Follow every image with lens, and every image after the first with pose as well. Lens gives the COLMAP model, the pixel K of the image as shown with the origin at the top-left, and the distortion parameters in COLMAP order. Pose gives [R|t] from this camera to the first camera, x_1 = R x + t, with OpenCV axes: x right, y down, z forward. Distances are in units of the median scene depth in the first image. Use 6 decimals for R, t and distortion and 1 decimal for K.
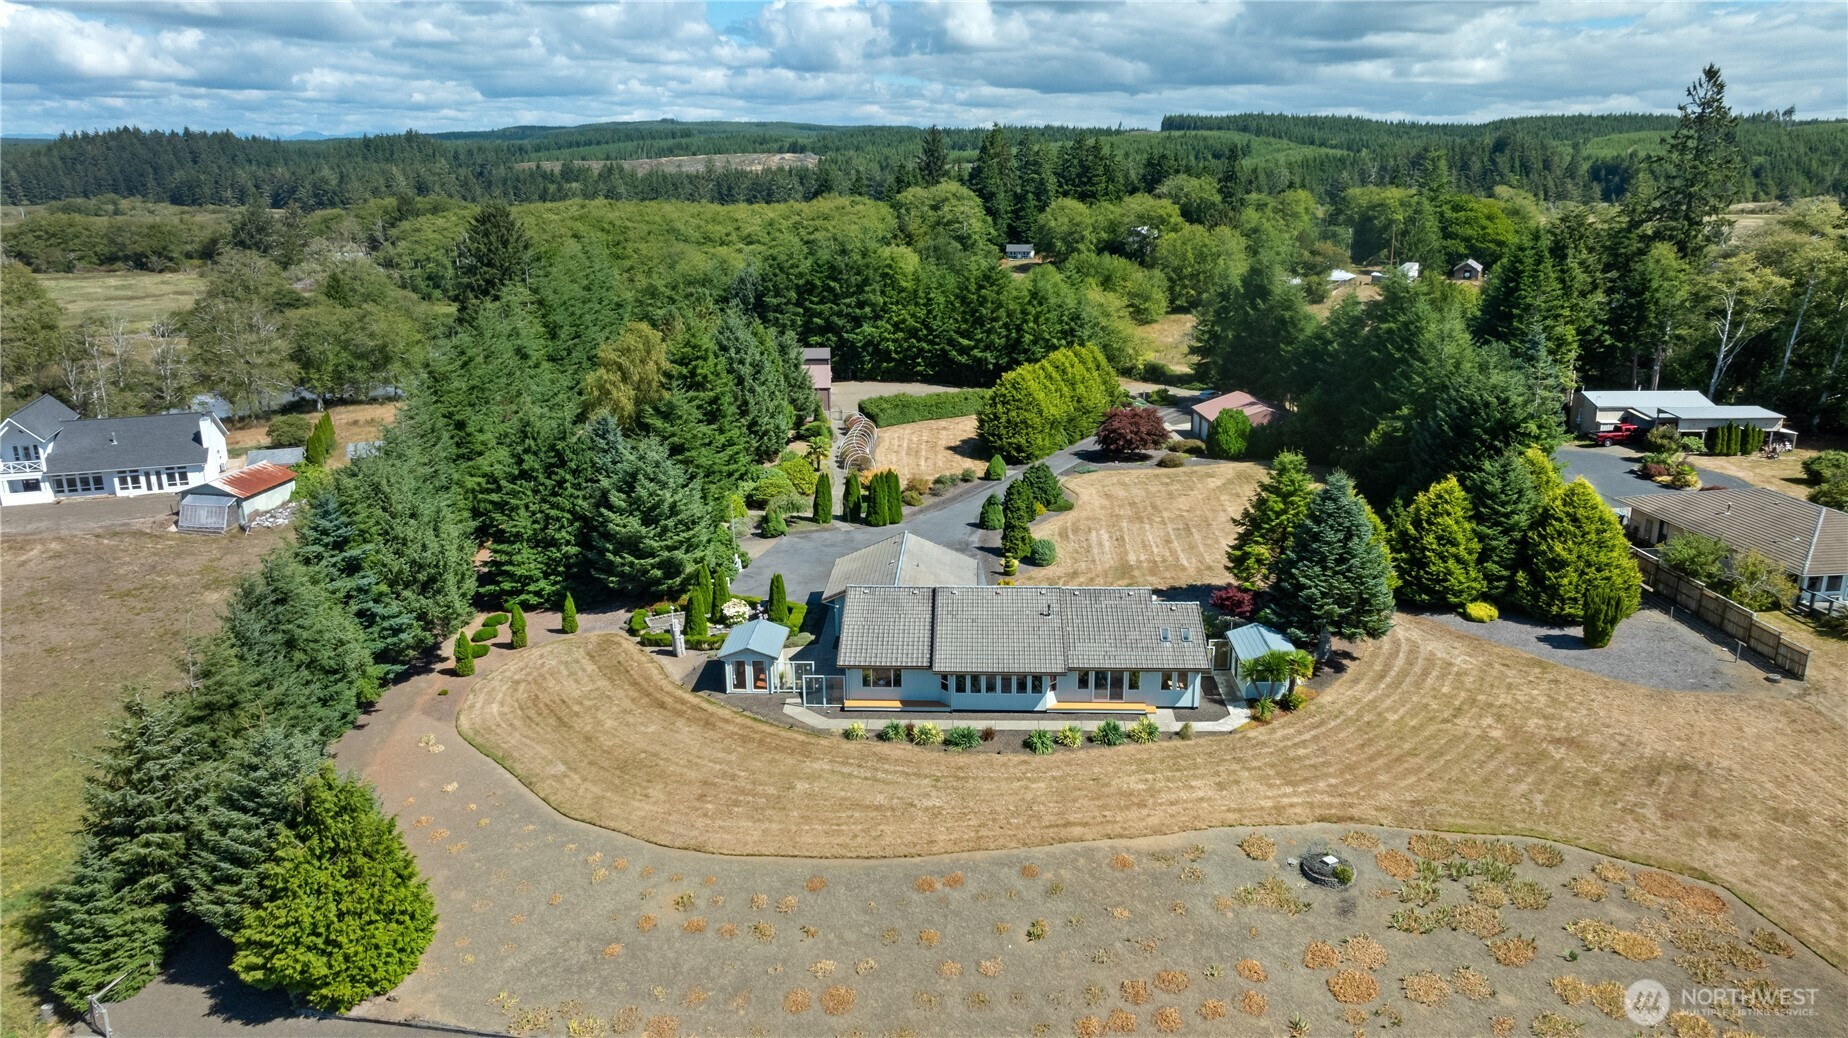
lens RADIAL K [[1289.1, 0, 924.0], [0, 1289.1, 519.0], [0, 0, 1]] dist [0.001017, -0.062425]
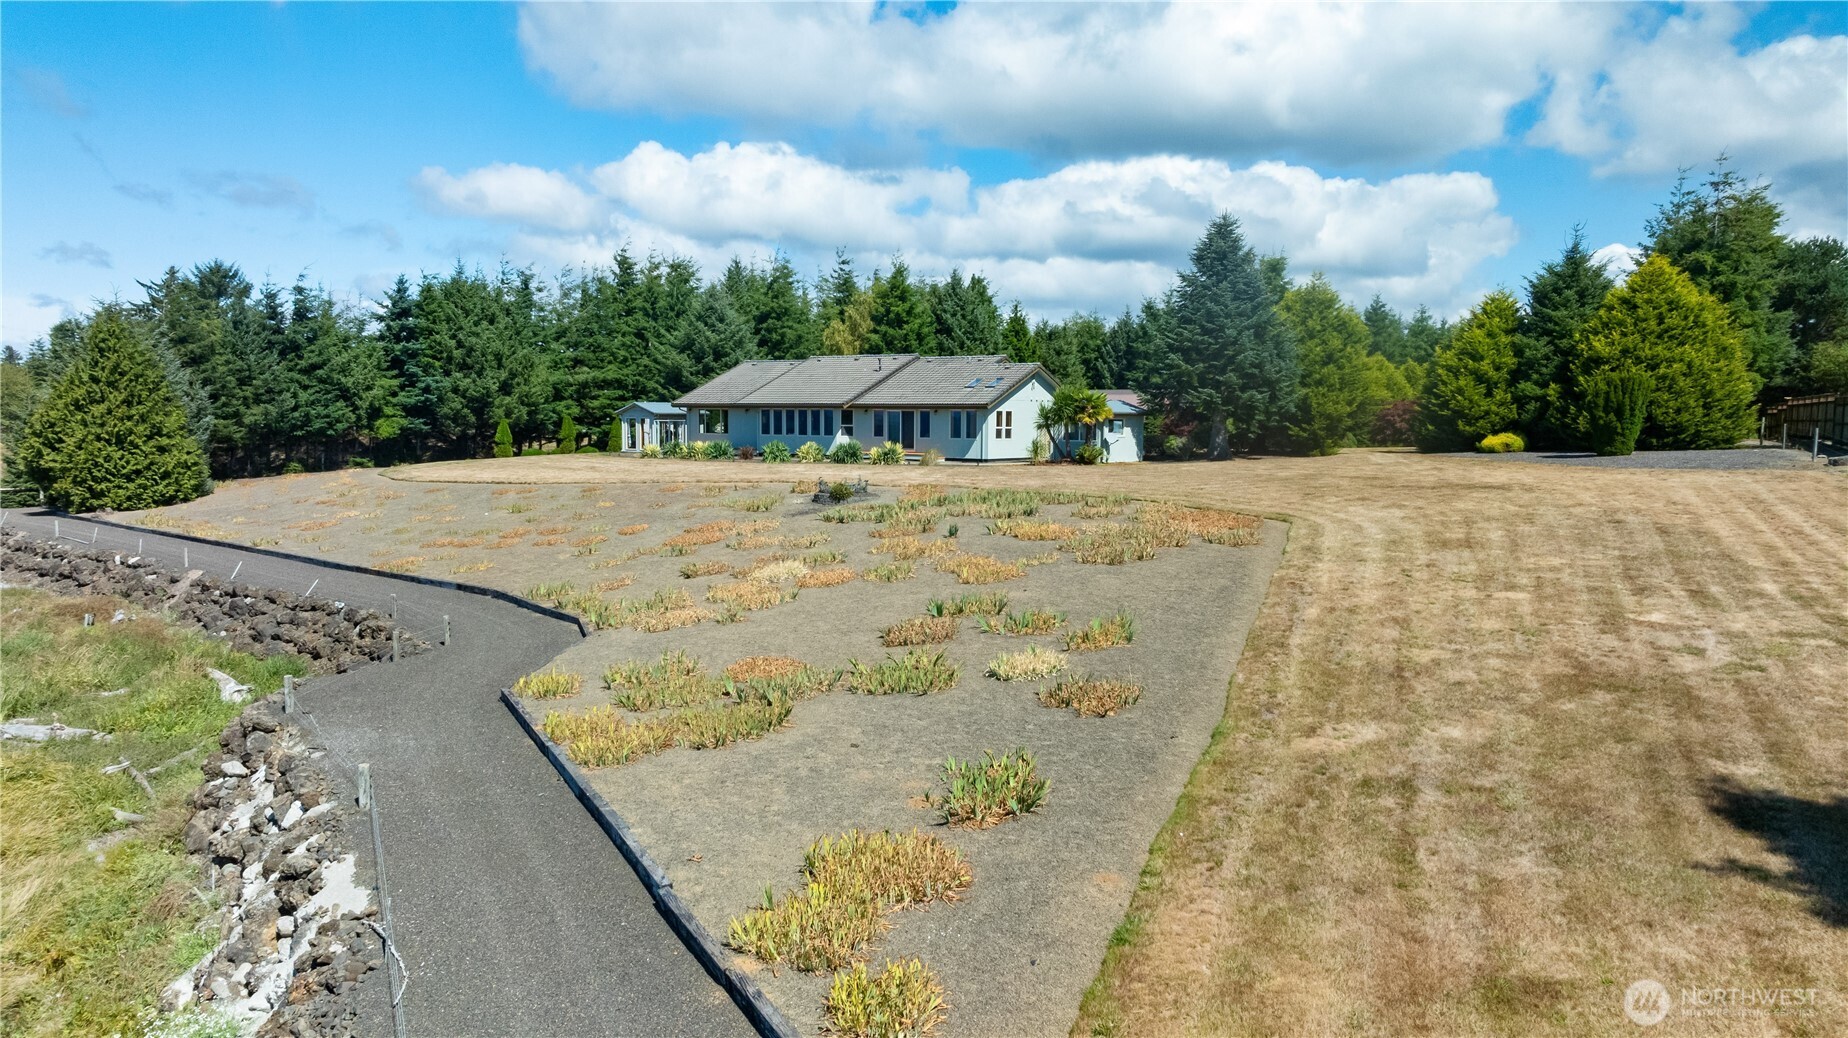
lens RADIAL K [[1289.1, 0, 924.0], [0, 1289.1, 519.0], [0, 0, 1]] dist [0.001017, -0.062425]
pose [[0.853056, 0.054231, -0.518993, 0.601032], [-0.153708, 0.976572, -0.150602, 0.309352], [0.498667, 0.208245, 0.841407, 0.257537]]
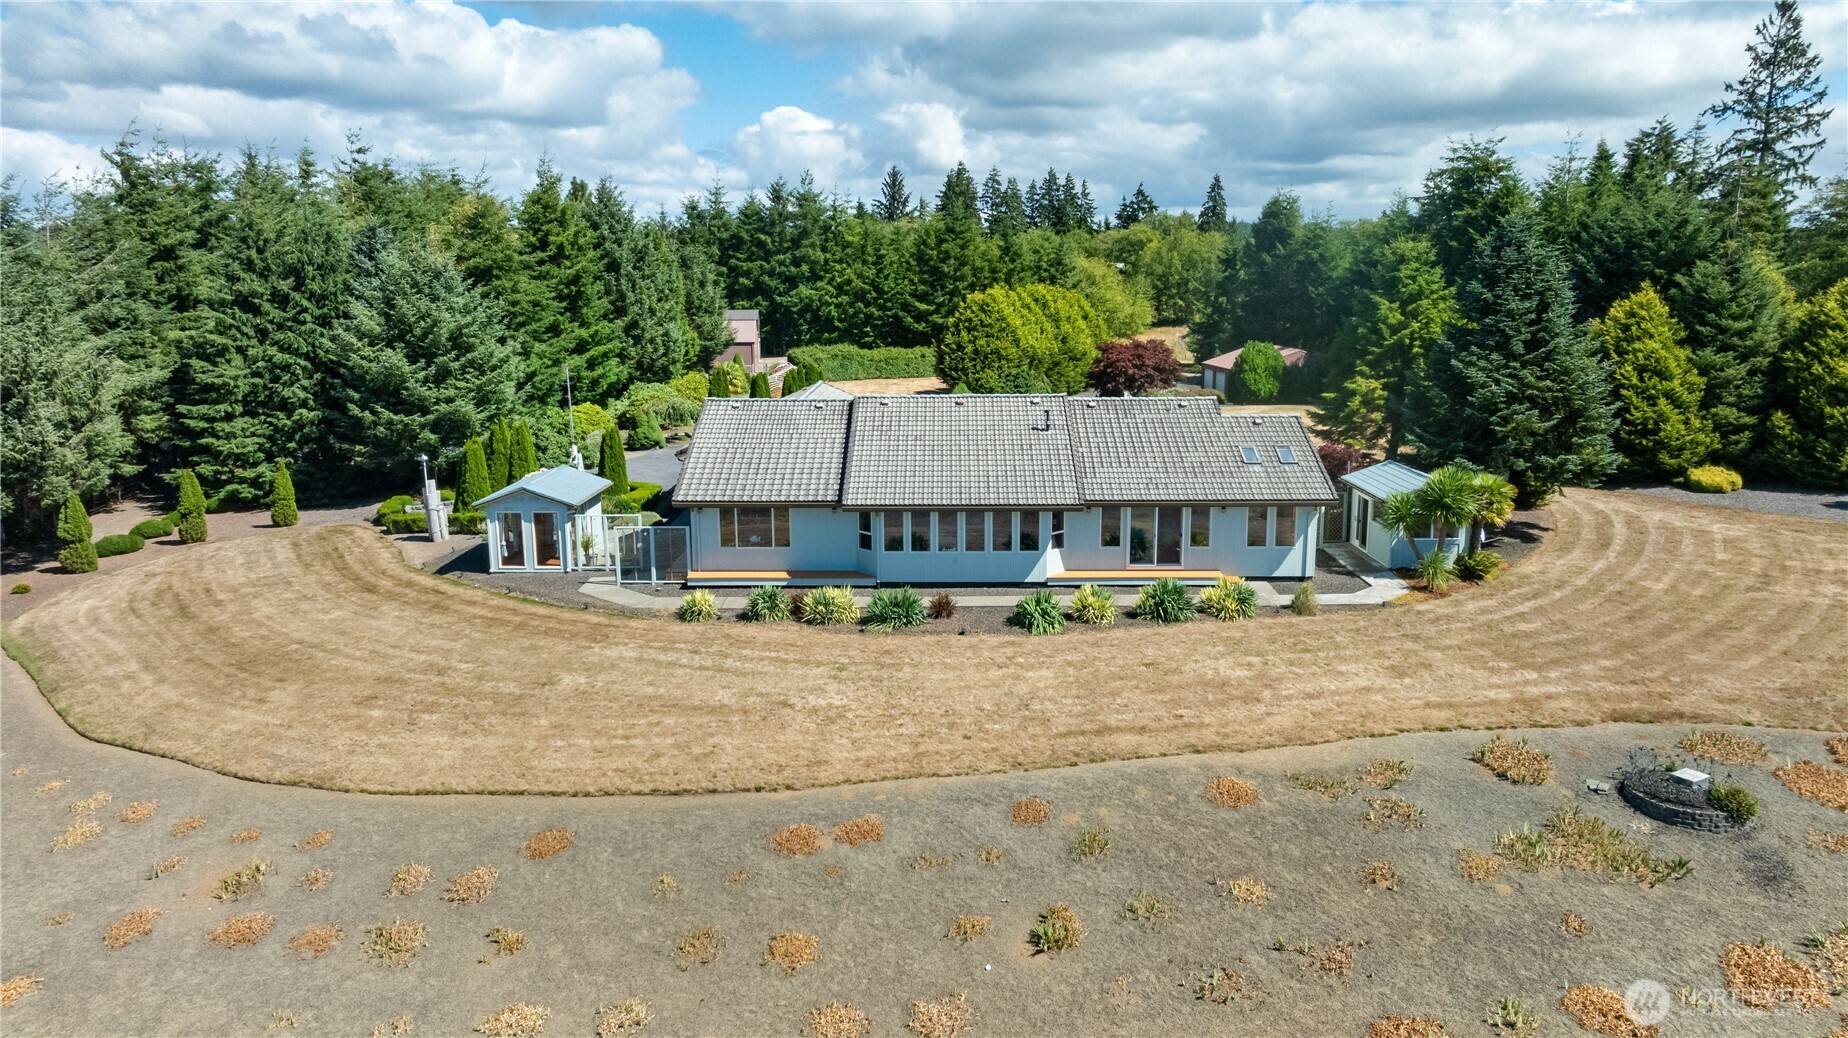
lens RADIAL K [[1297.0, 0, 924.0], [0, 1297.0, 519.0], [0, 0, 1]] dist [-0.021565, 0.001123]
pose [[0.999685, -0.003514, 0.024861, 0.026476], [0.005624, 0.996337, -0.085330, 0.162452], [-0.024470, 0.085443, 0.996043, 0.419528]]
